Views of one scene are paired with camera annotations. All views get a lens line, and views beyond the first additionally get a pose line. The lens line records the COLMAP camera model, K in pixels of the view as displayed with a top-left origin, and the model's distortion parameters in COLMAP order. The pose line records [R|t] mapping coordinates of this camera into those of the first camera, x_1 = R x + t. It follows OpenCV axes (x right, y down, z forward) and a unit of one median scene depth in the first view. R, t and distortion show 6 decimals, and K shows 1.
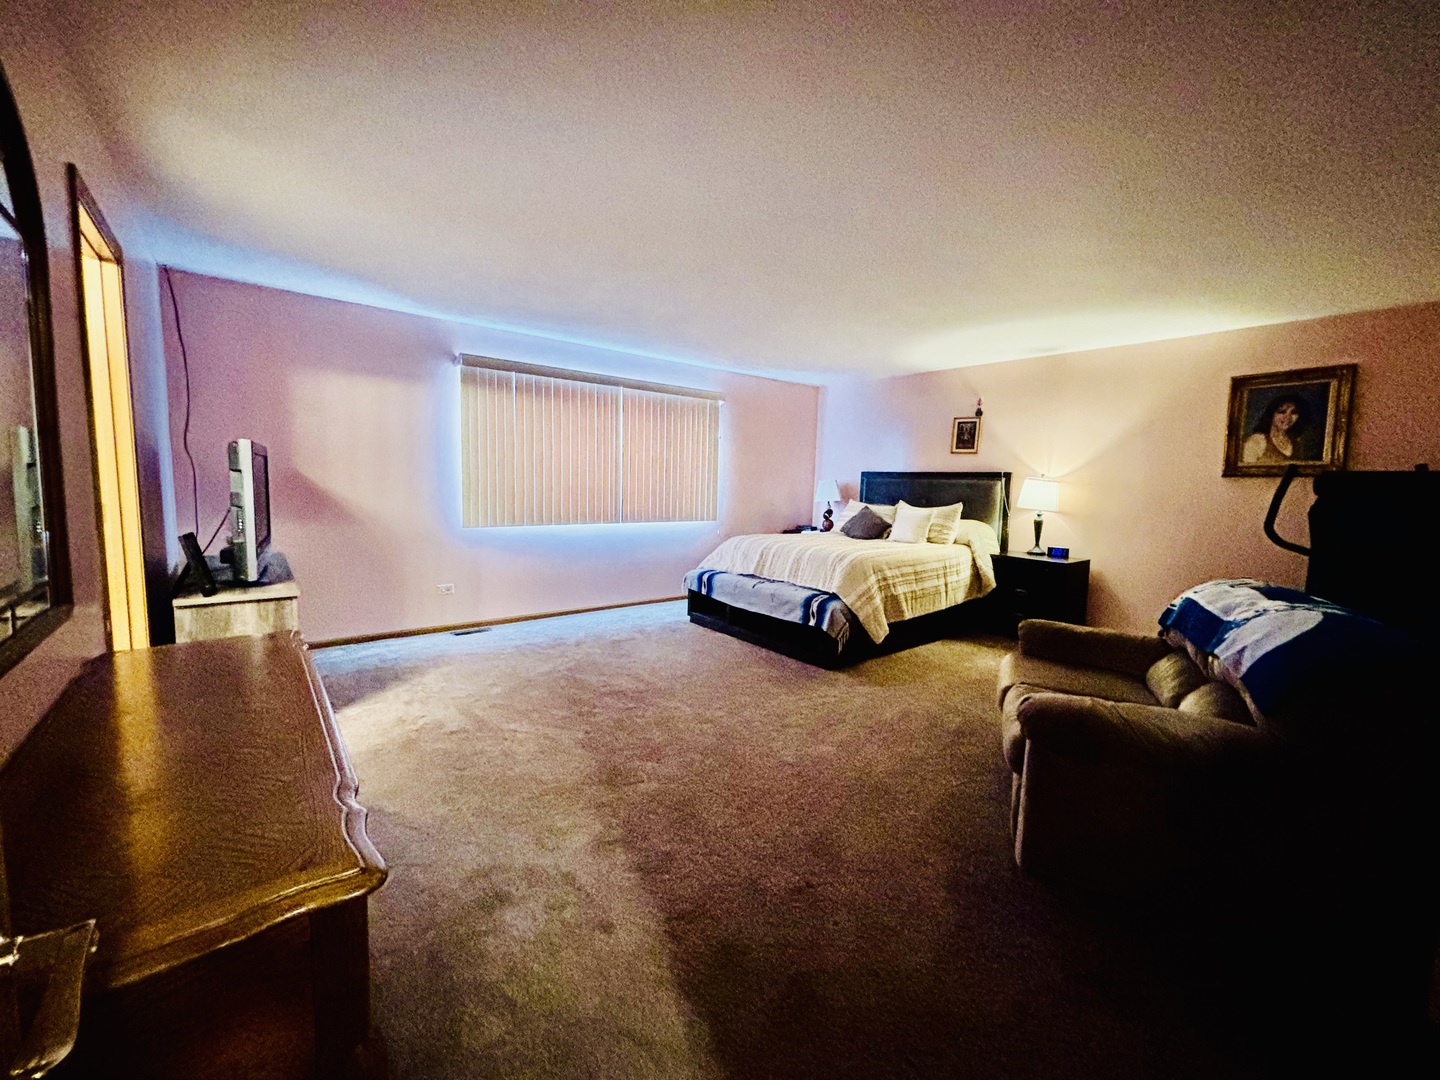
lens RADIAL K [[581.2, 0, 723.6], [0, 581.2, 540.0], [0, 0, 1]] dist [-0.003424, -0.000289]
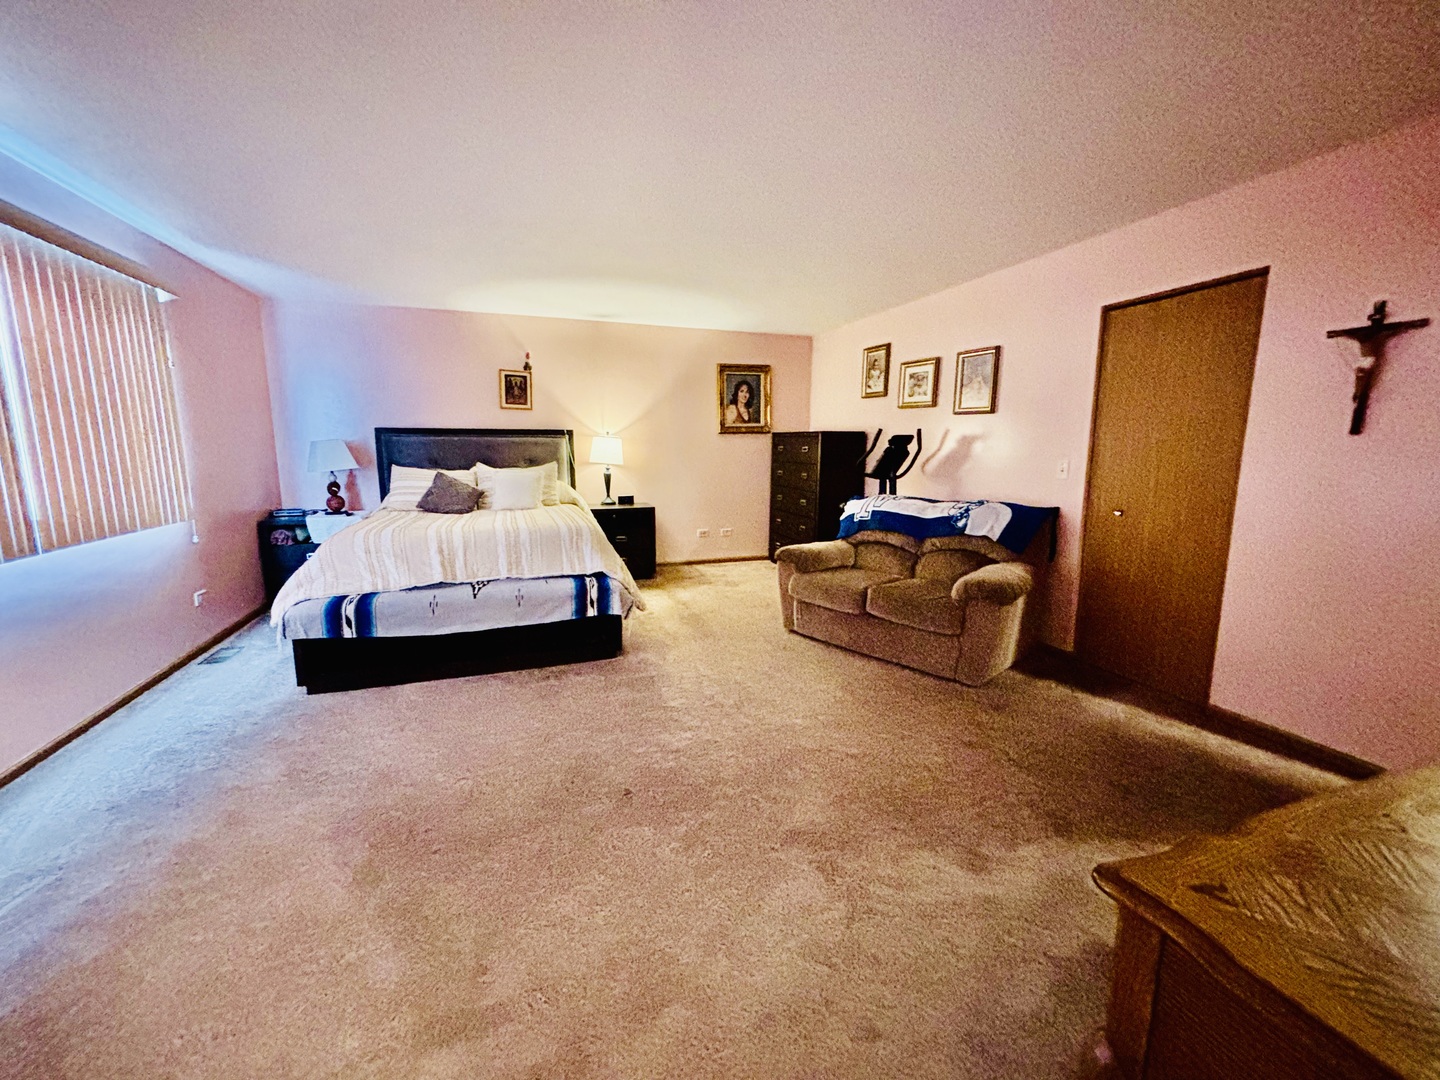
lens RADIAL K [[581.2, 0, 723.6], [0, 581.2, 540.0], [0, 0, 1]] dist [-0.003424, -0.000289]
pose [[0.322495, -0.179528, 0.929390, -0.449191], [0.101651, 0.982740, 0.154561, -0.059045], [-0.941097, 0.044628, 0.335178, 0.429641]]
